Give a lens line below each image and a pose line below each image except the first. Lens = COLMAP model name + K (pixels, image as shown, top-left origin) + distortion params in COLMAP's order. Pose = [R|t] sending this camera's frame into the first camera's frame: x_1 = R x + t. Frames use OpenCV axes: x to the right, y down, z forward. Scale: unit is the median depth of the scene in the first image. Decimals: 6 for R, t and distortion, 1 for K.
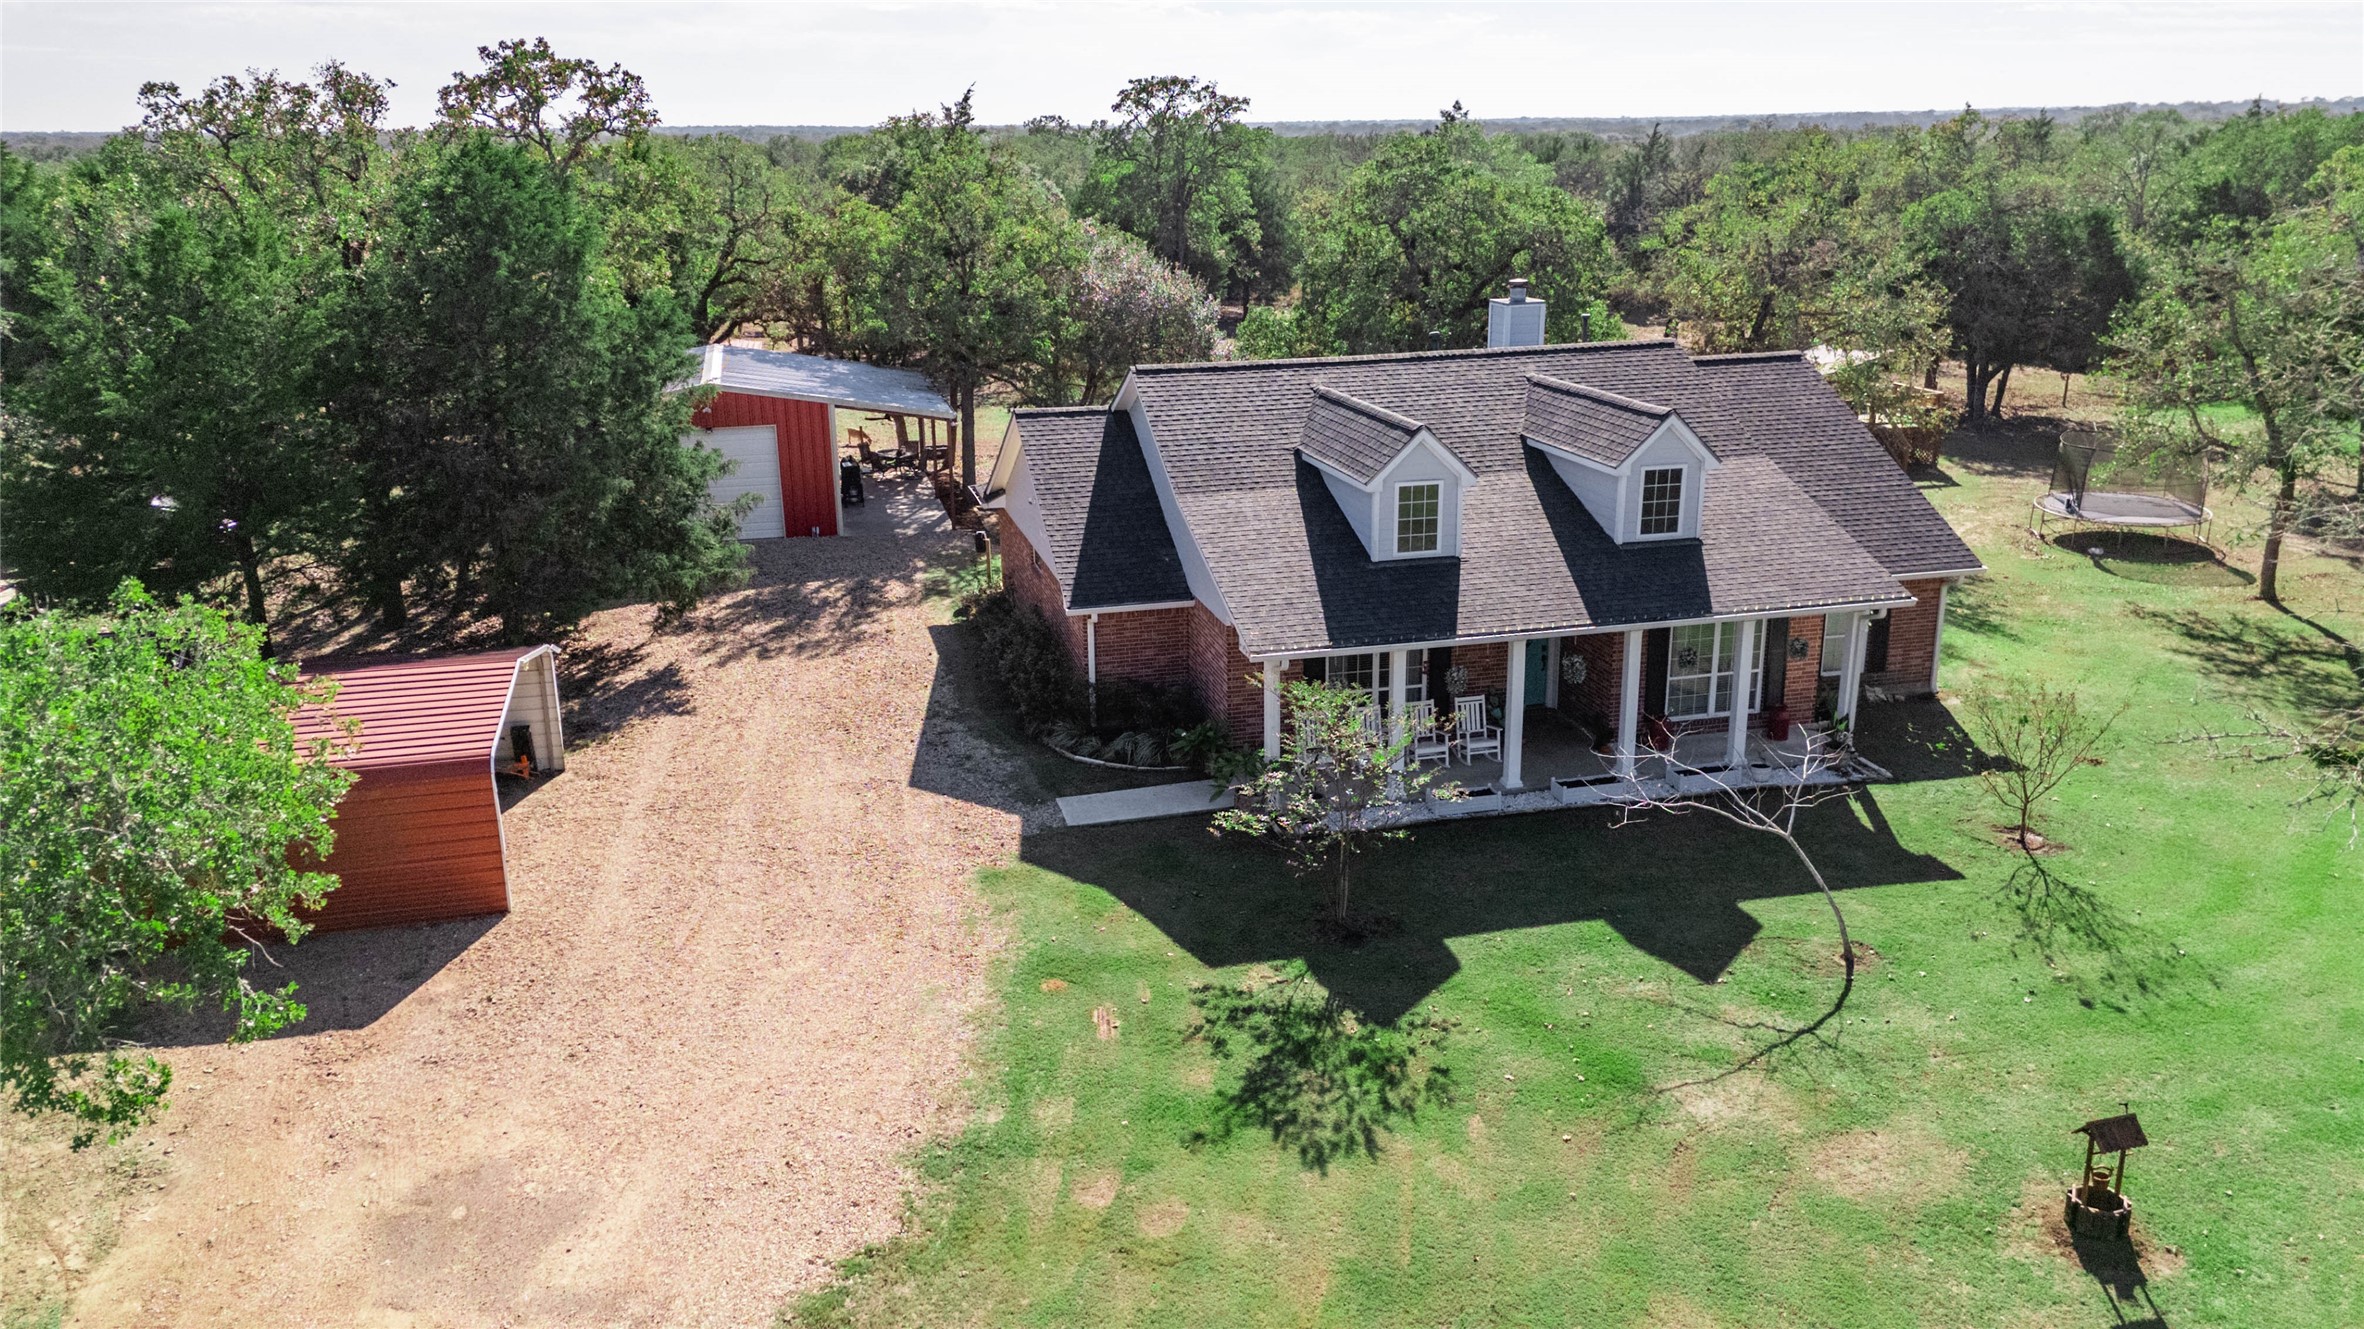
lens RADIAL K [[1733.3, 0, 1182.0], [0, 1733.3, 664.5], [0, 0, 1]] dist [0.109508, -0.000360]
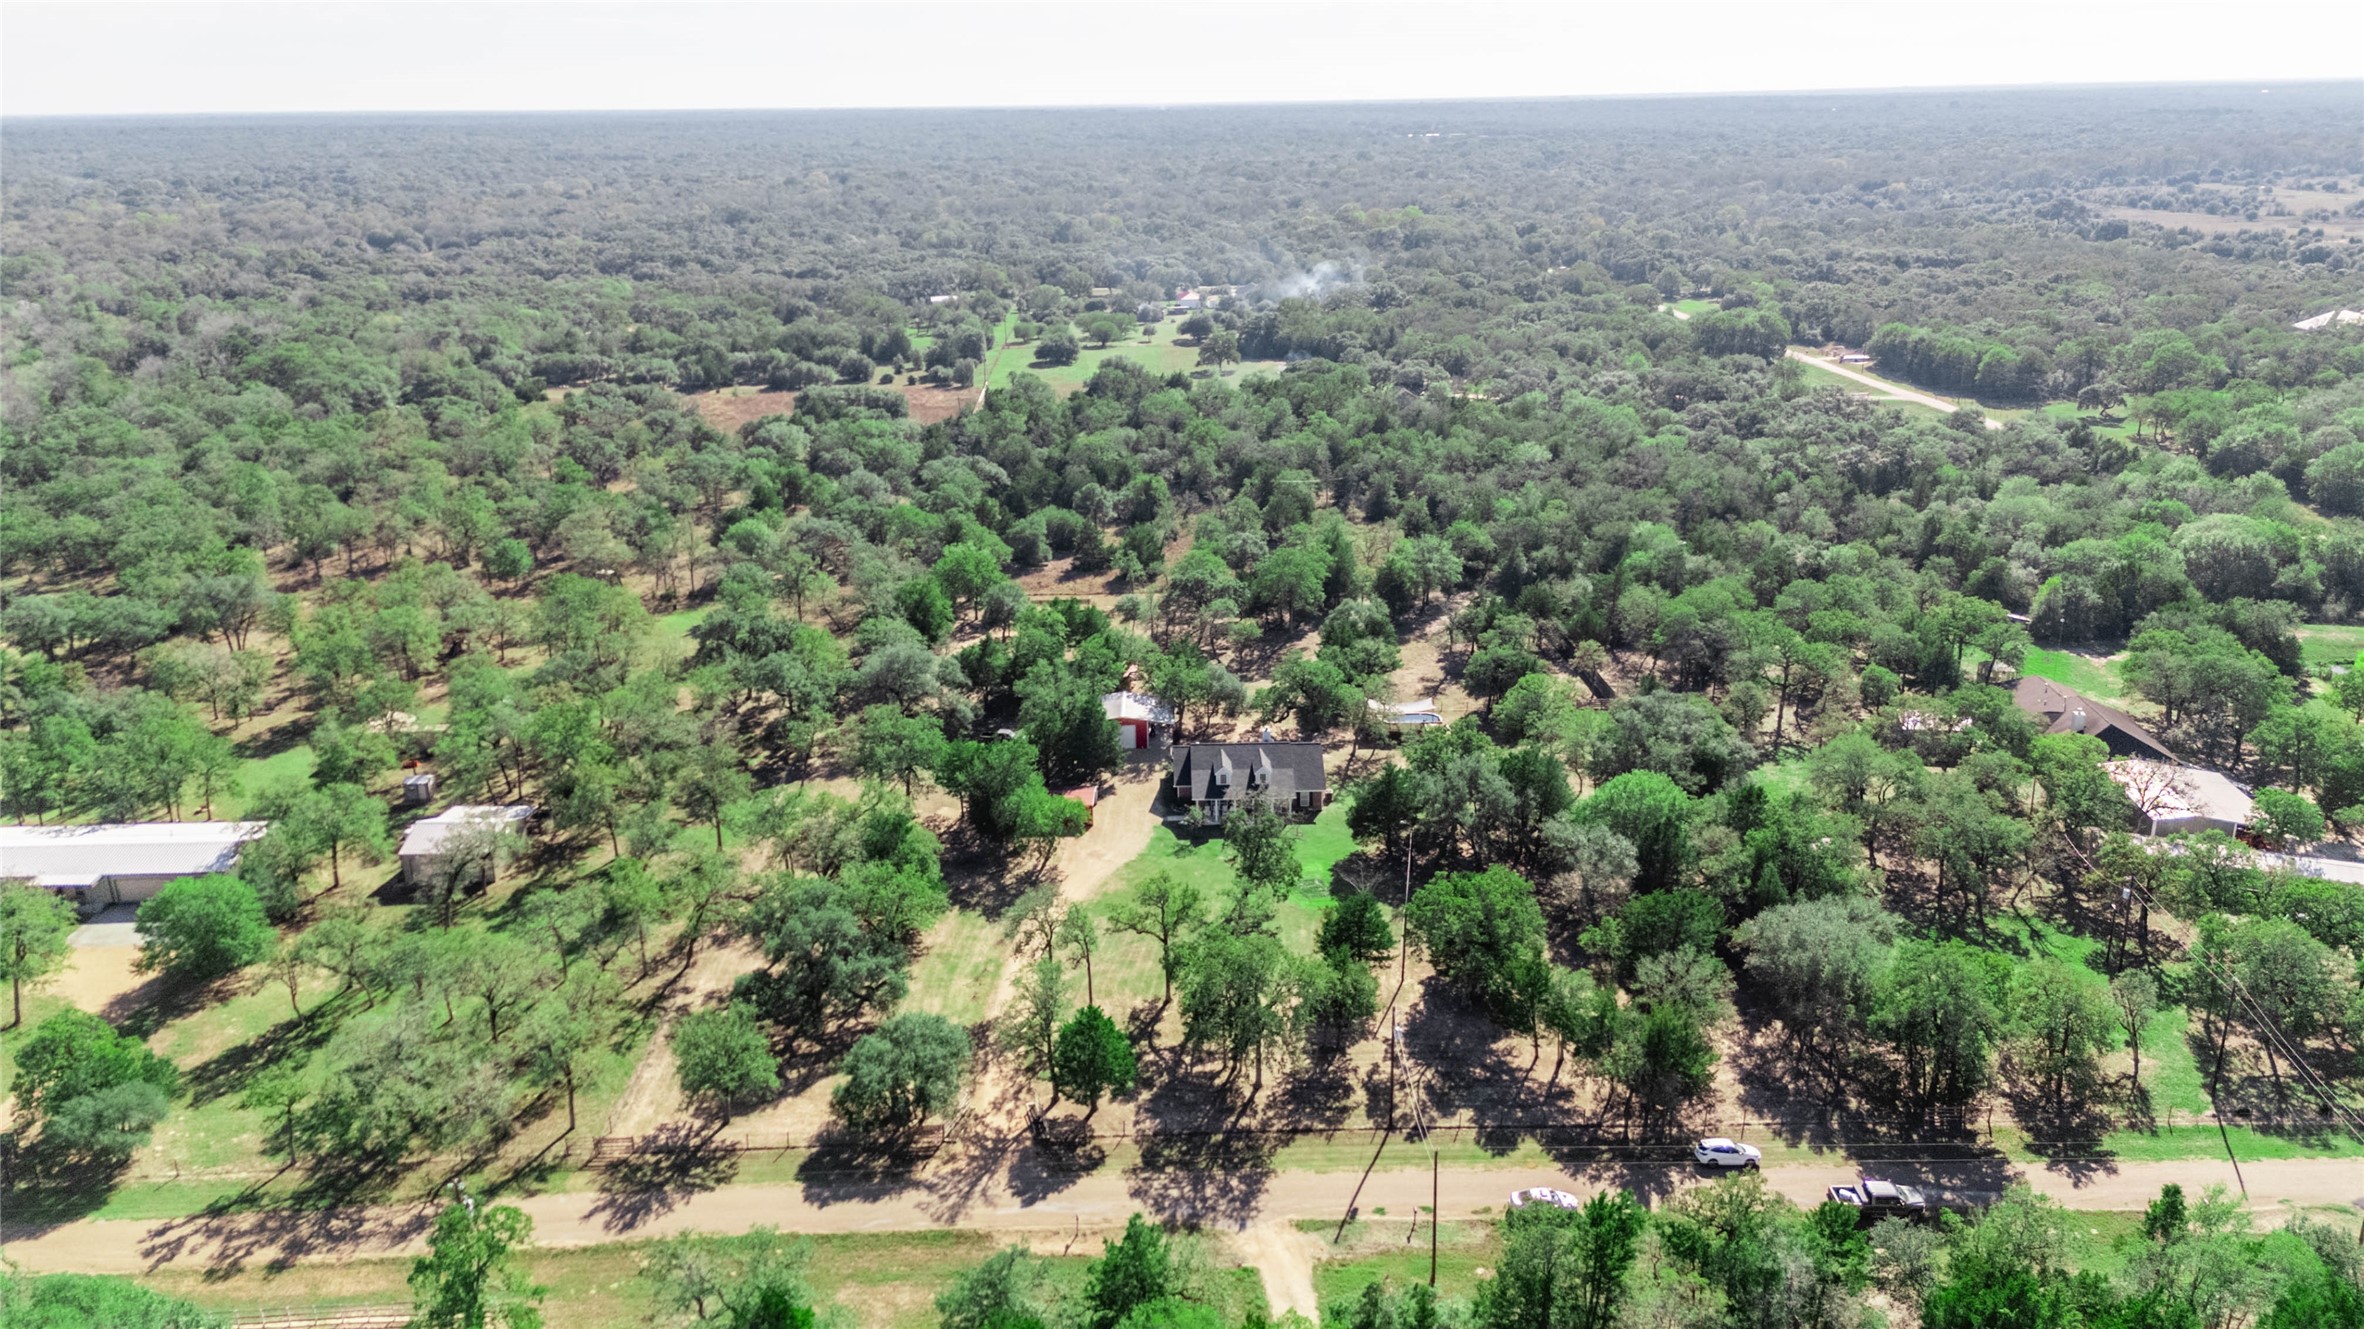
lens RADIAL K [[1733.3, 0, 1182.0], [0, 1733.3, 664.5], [0, 0, 1]] dist [0.109508, -0.000360]
pose [[0.975454, 0.063371, -0.210889, 1.670436], [-0.060529, 0.997968, 0.019910, -0.794531], [0.211722, -0.006656, 0.977307, -6.823323]]
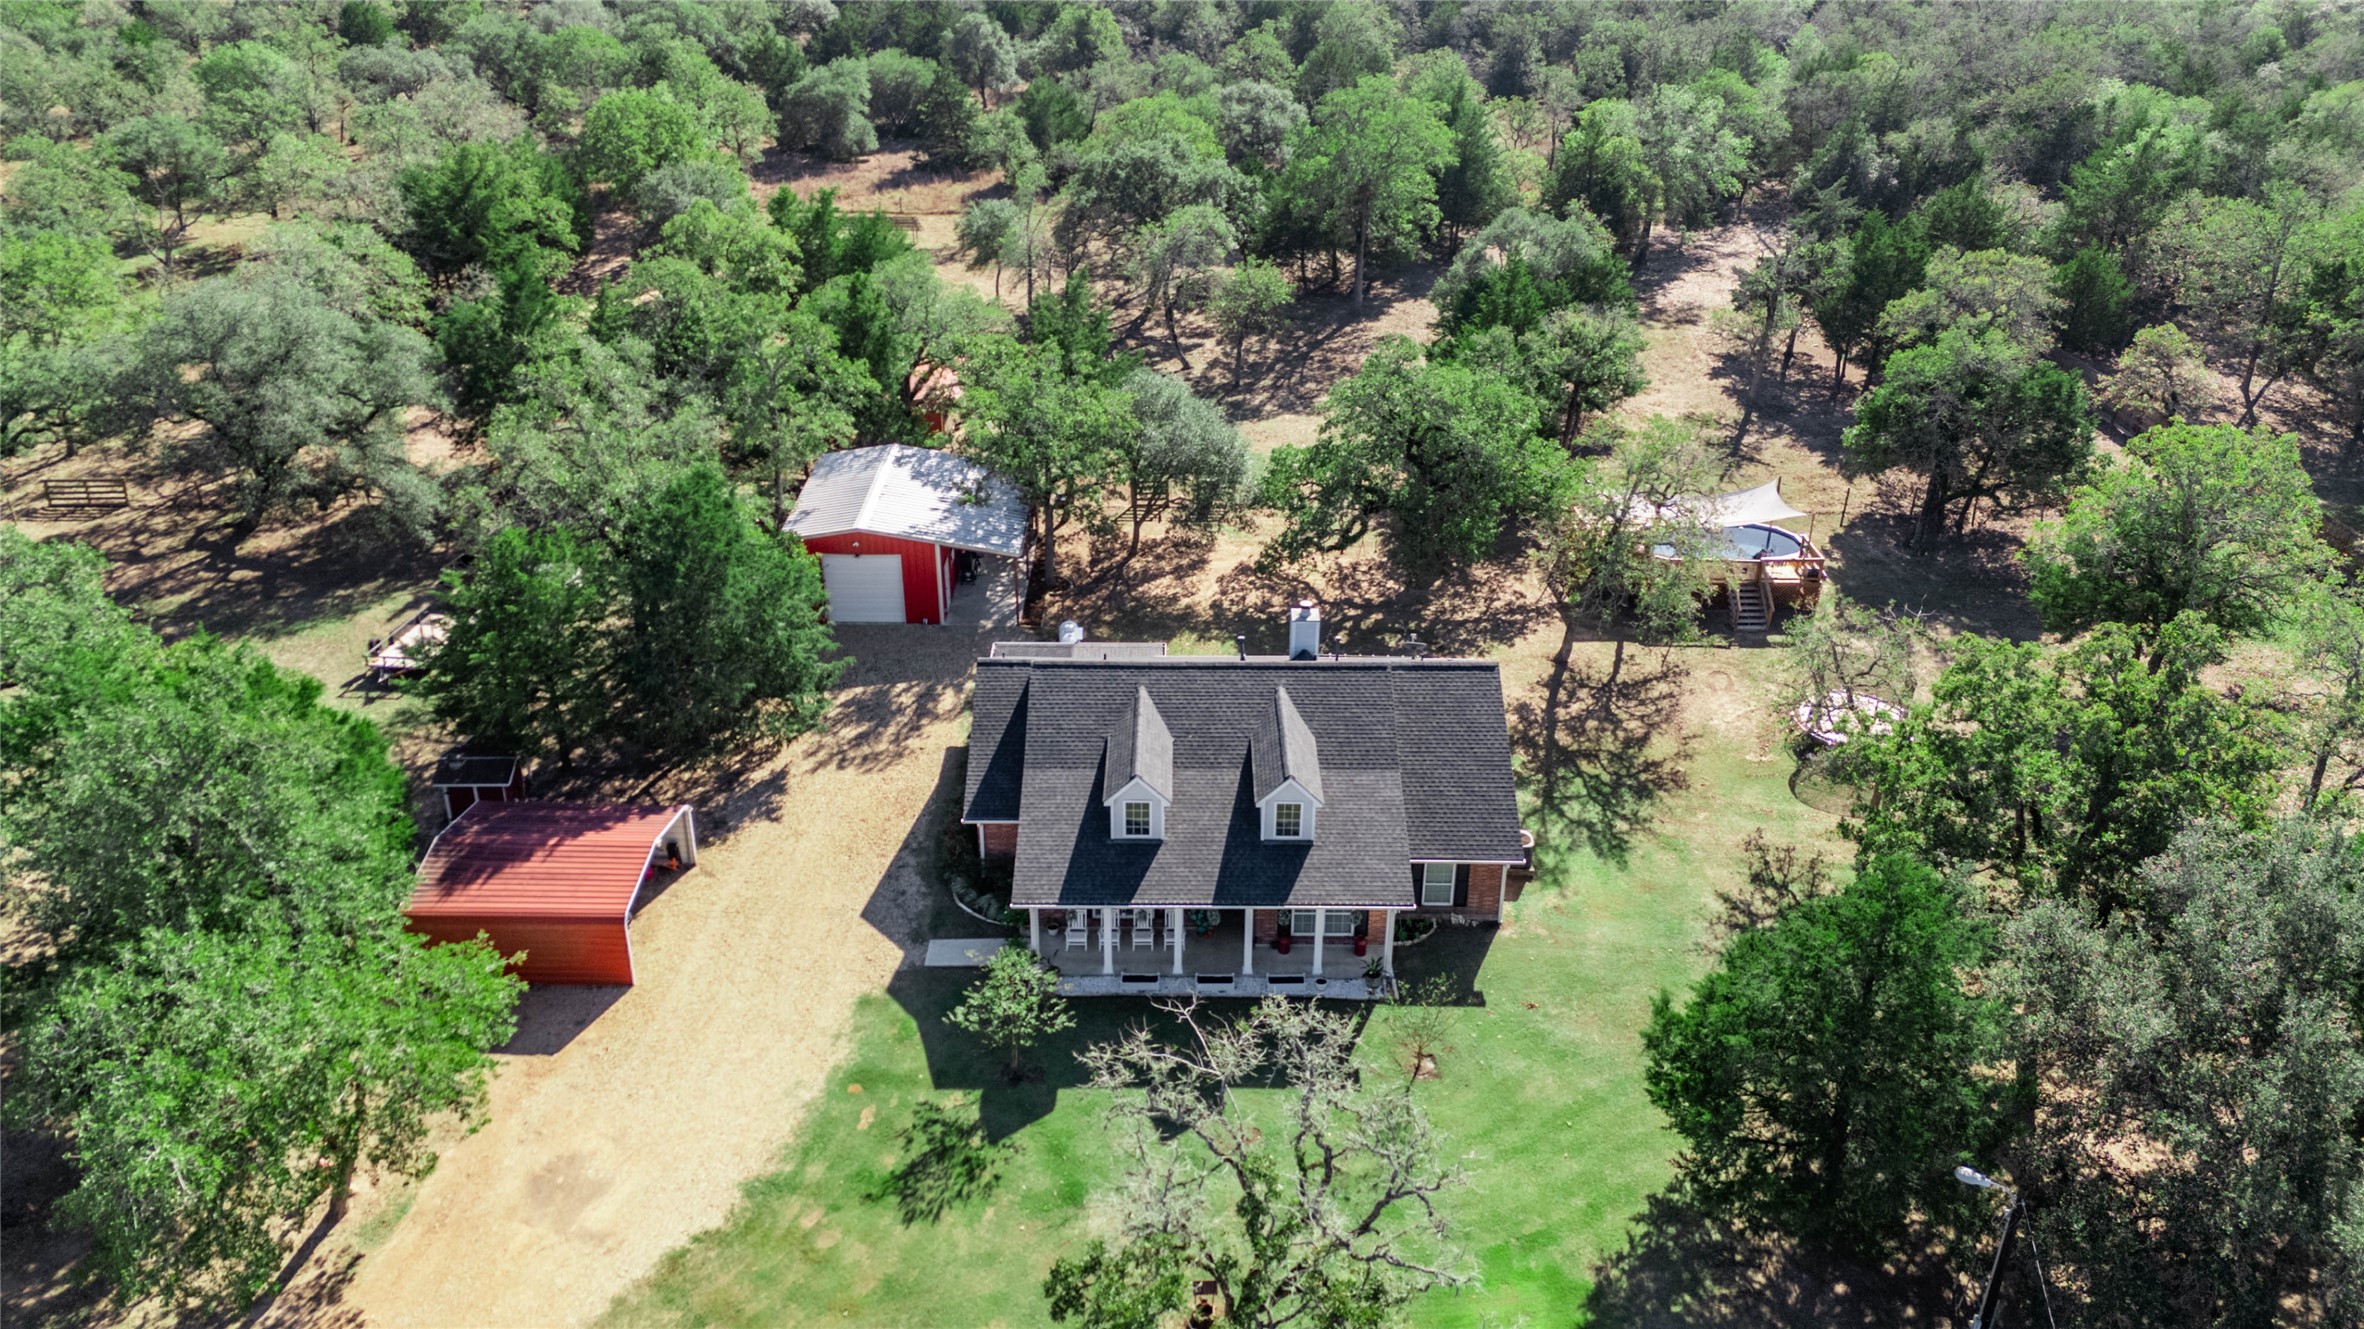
lens RADIAL K [[1733.3, 0, 1182.0], [0, 1733.3, 664.5], [0, 0, 1]] dist [0.109508, -0.000360]
pose [[0.971786, 0.123851, -0.200729, 0.626225], [-0.086292, 0.978731, 0.186119, -0.692716], [0.219511, -0.163546, 0.961804, -0.783635]]
